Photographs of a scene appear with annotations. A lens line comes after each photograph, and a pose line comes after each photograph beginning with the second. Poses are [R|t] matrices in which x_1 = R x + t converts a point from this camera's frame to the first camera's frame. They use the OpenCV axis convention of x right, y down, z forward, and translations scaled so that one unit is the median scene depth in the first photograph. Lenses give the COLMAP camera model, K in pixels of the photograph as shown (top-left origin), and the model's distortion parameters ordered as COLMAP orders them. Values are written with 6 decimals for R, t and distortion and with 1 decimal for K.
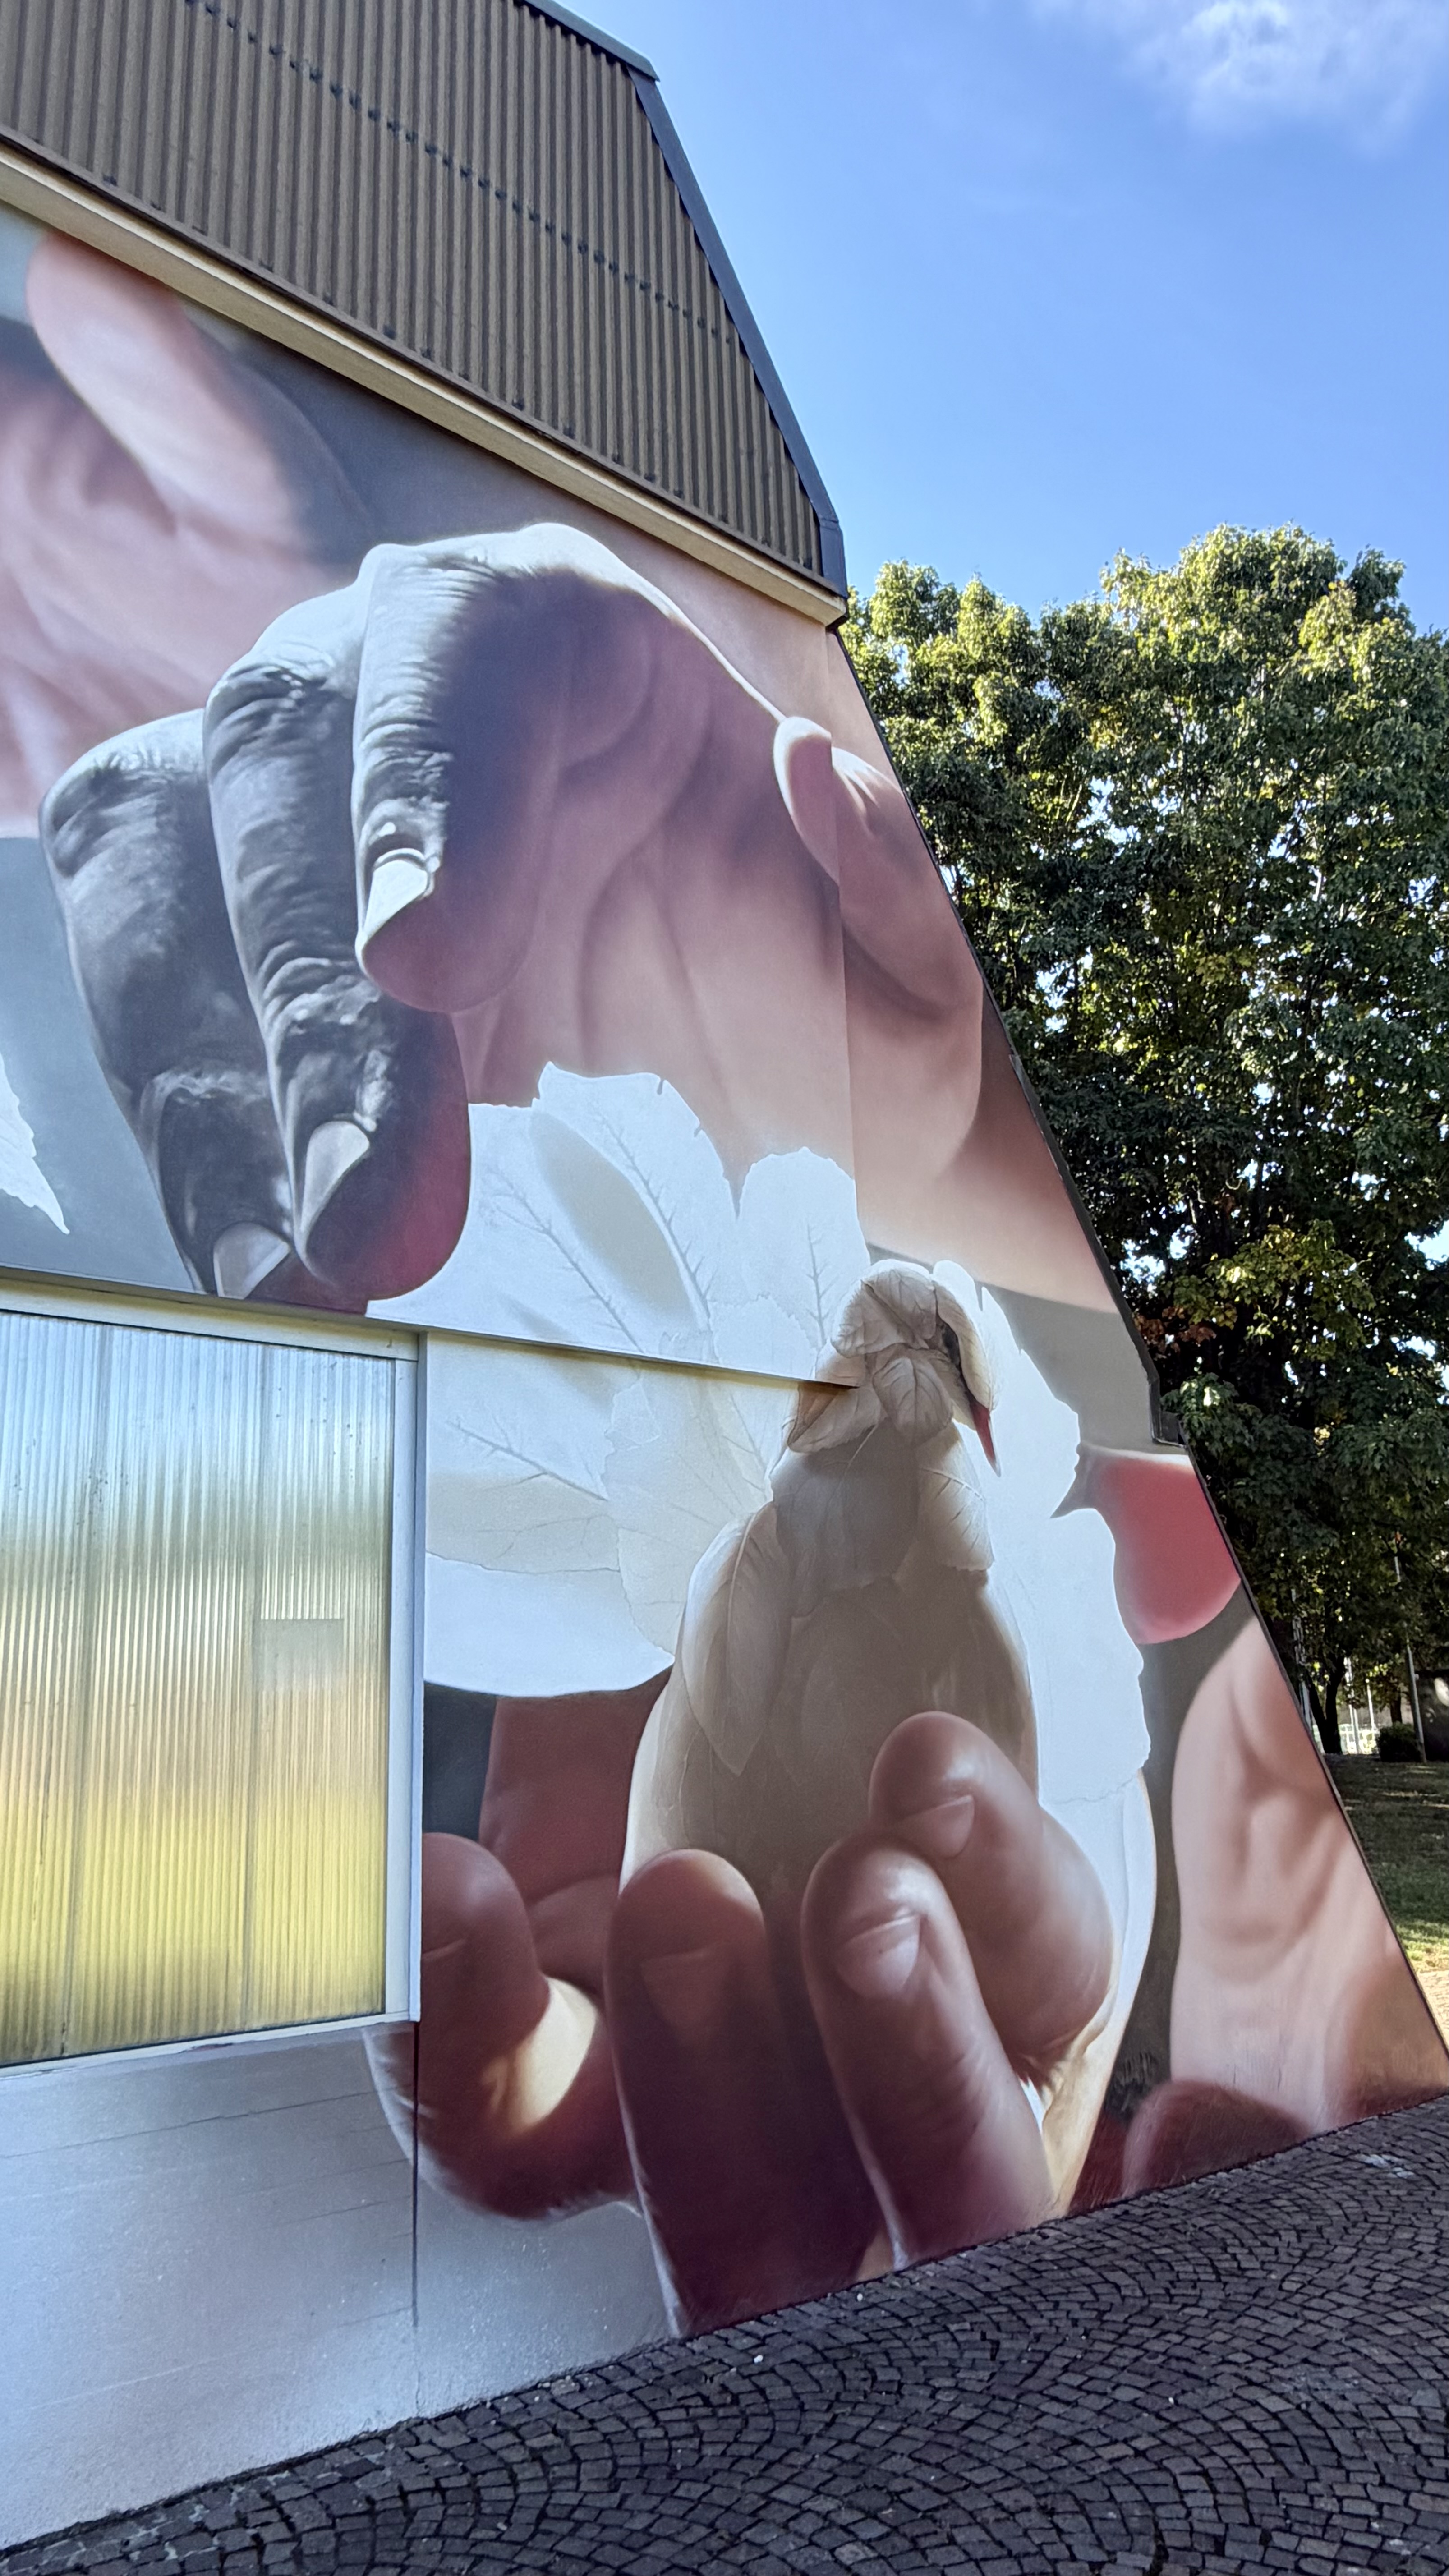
lens RADIAL K [[1698.5, 0, 724.5], [0, 1698.5, 1288.0], [0, 0, 1]] dist [-0.001076, 0.000436]
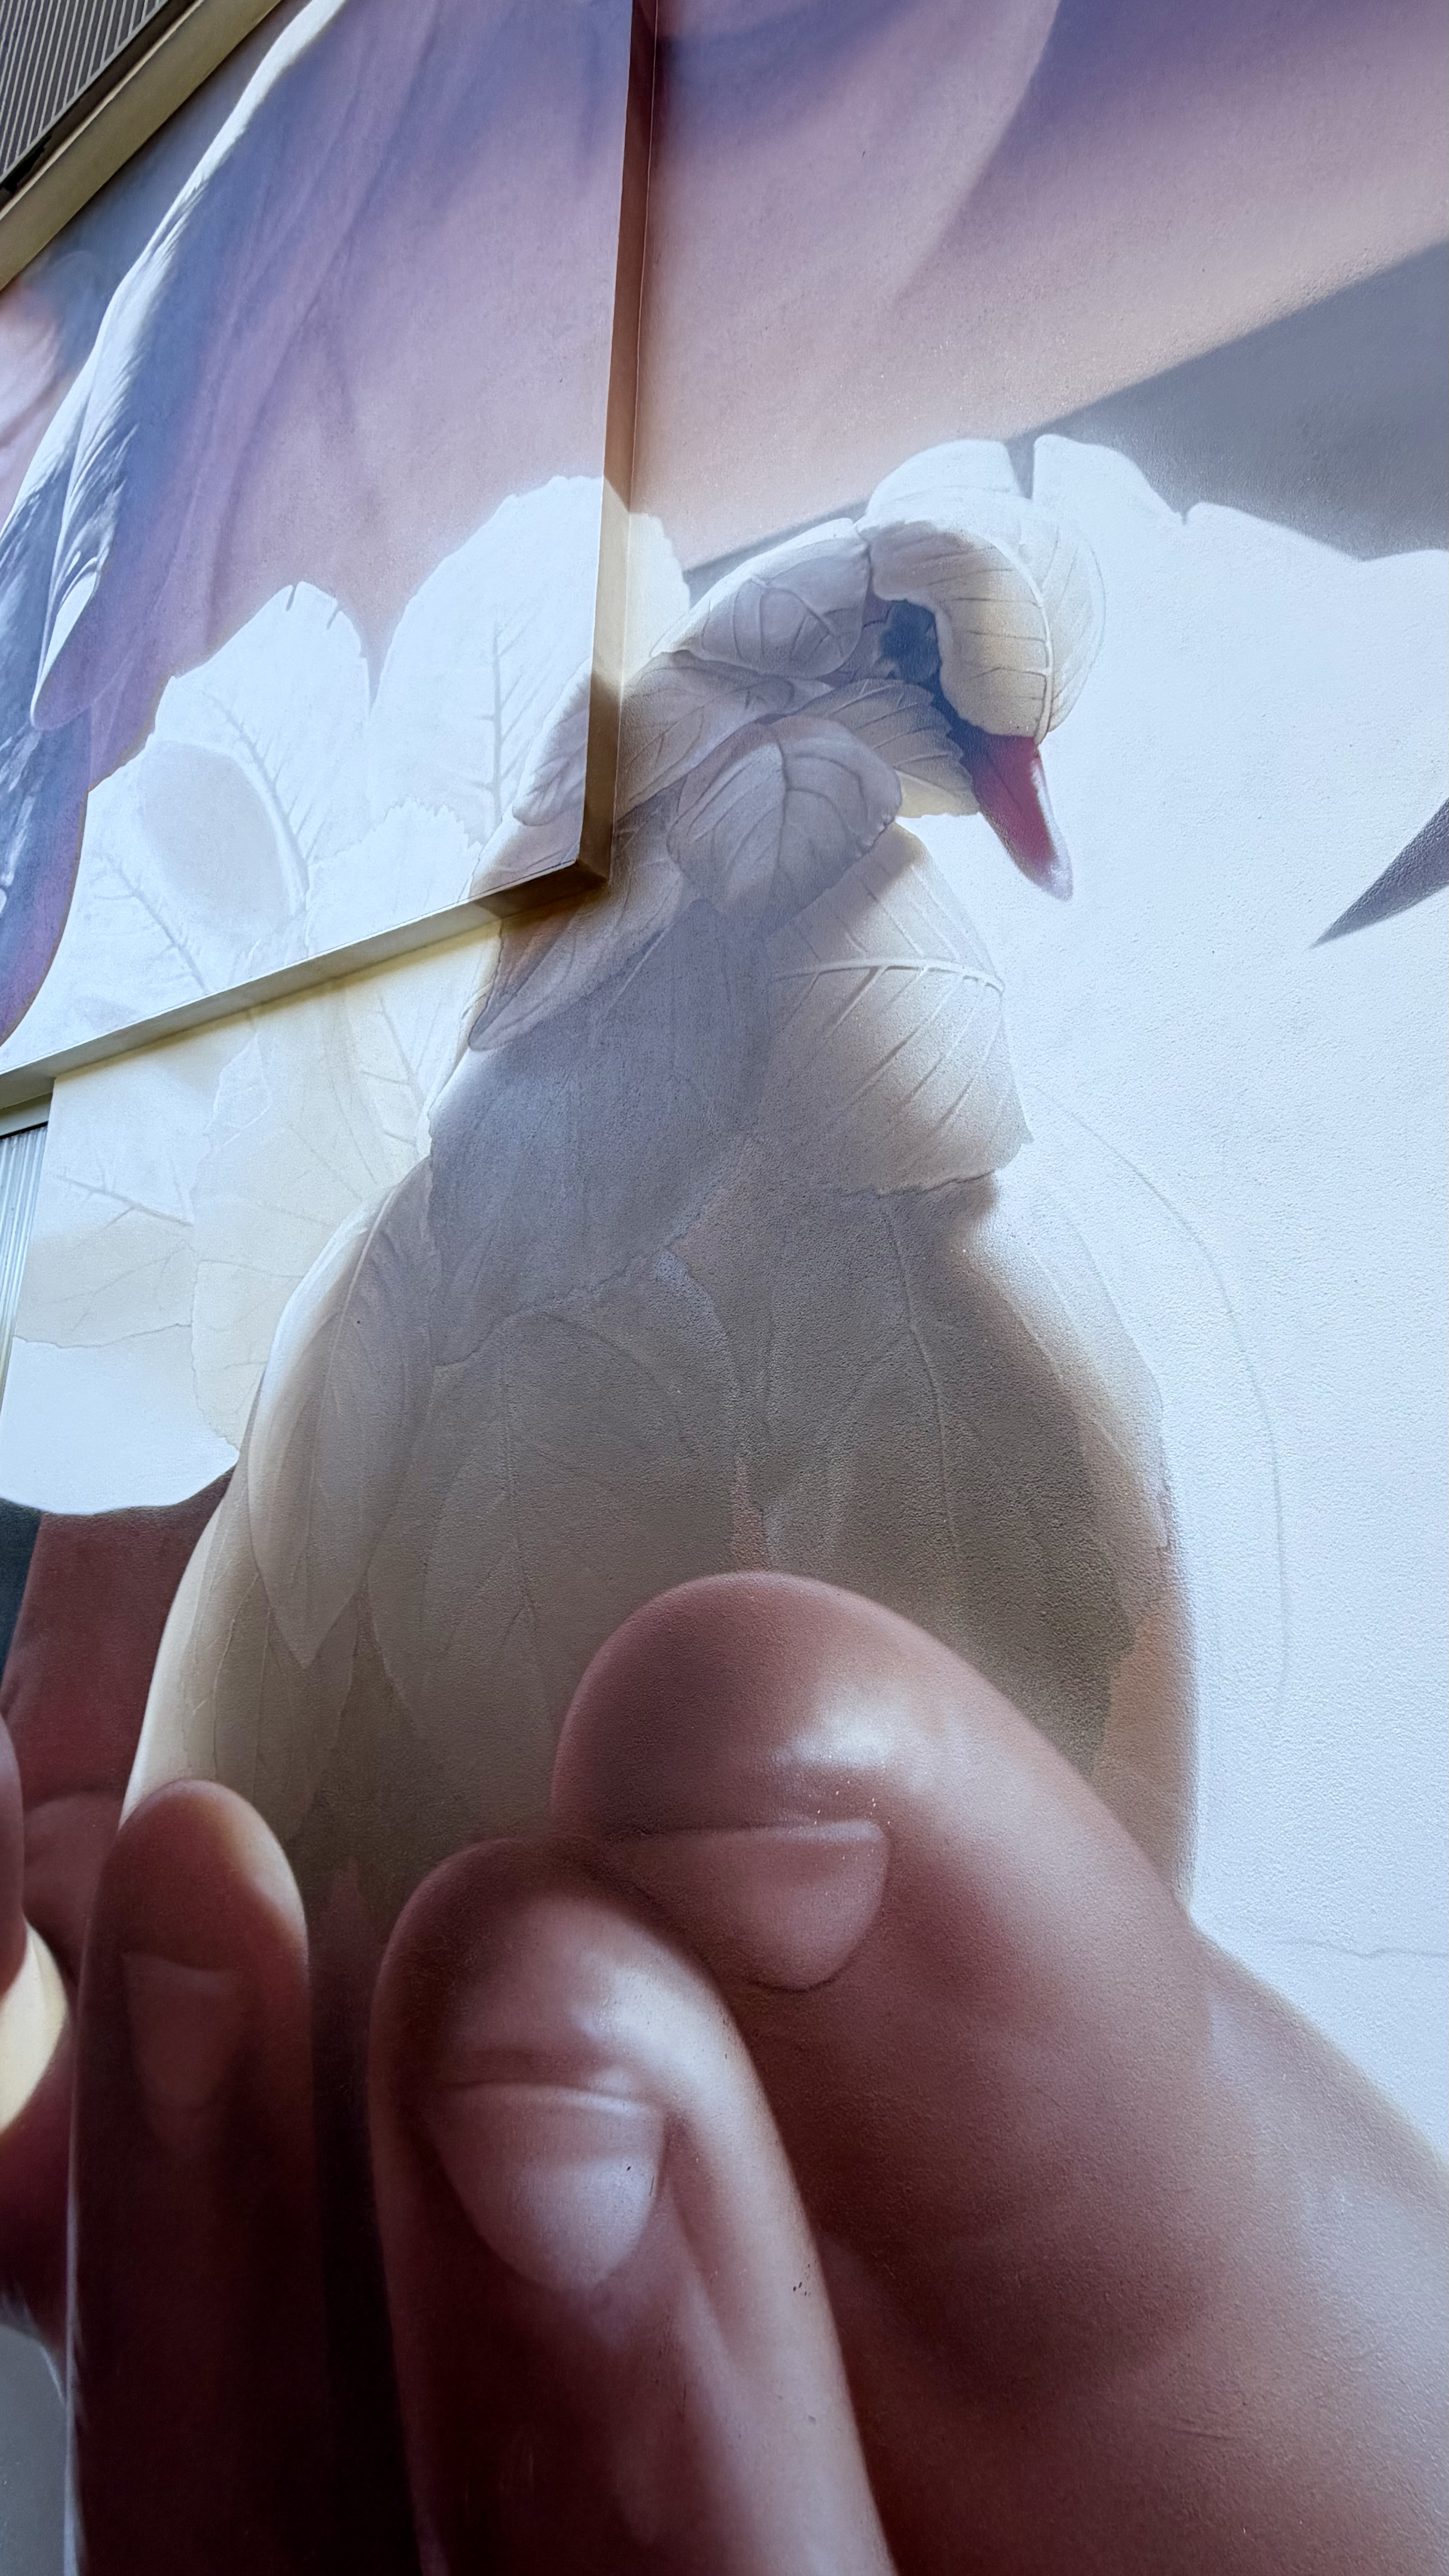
lens RADIAL K [[1181.7, 0, 724.5], [0, 1181.7, 1288.0], [0, 0, 1]] dist [0.000445, -0.000415]
pose [[0.314495, -0.172916, -0.933377, 0.420140], [0.205149, 0.972413, -0.111024, 0.240522], [0.926826, -0.156565, 0.341293, 1.017977]]
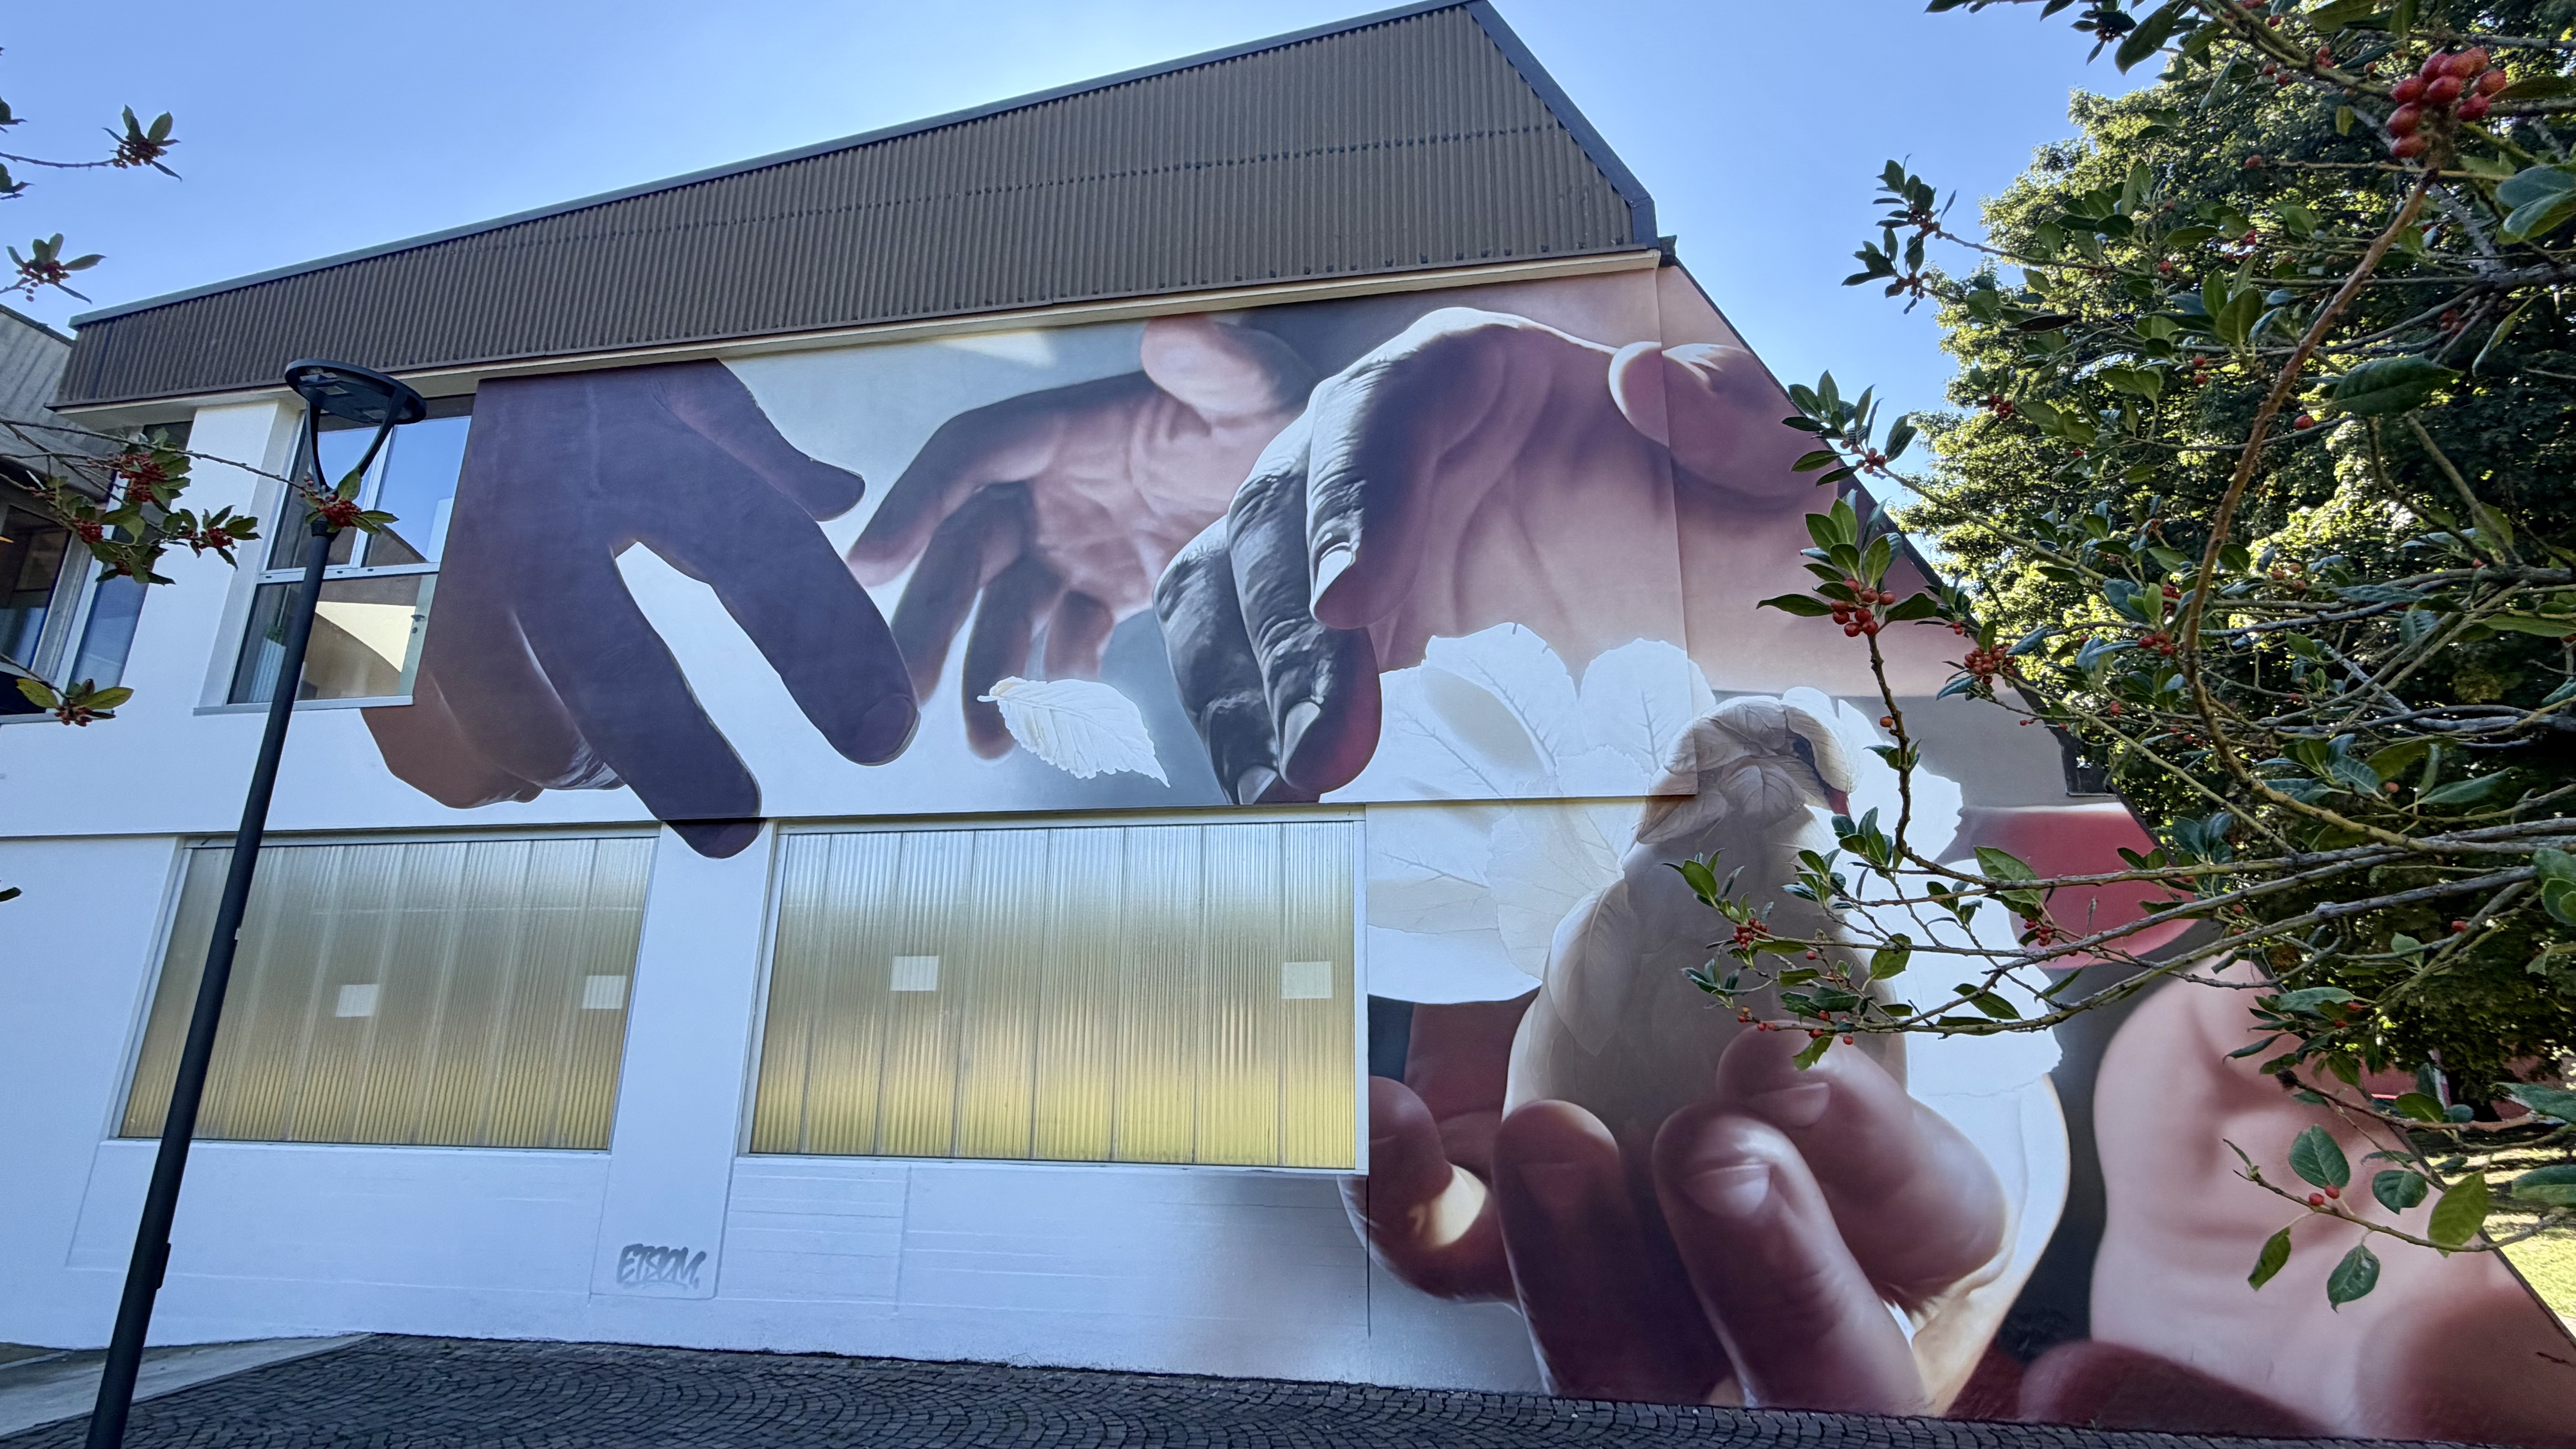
lens RADIAL K [[1181.7, 0, 1288.0], [0, 1181.7, 724.5], [0, 0, 1]] dist [0.000445, -0.000415]
pose [[0.651859, -0.162697, -0.740682, 0.681702], [0.162304, 0.984014, -0.073306, 0.019889], [0.740768, -0.072430, 0.667845, 0.084401]]
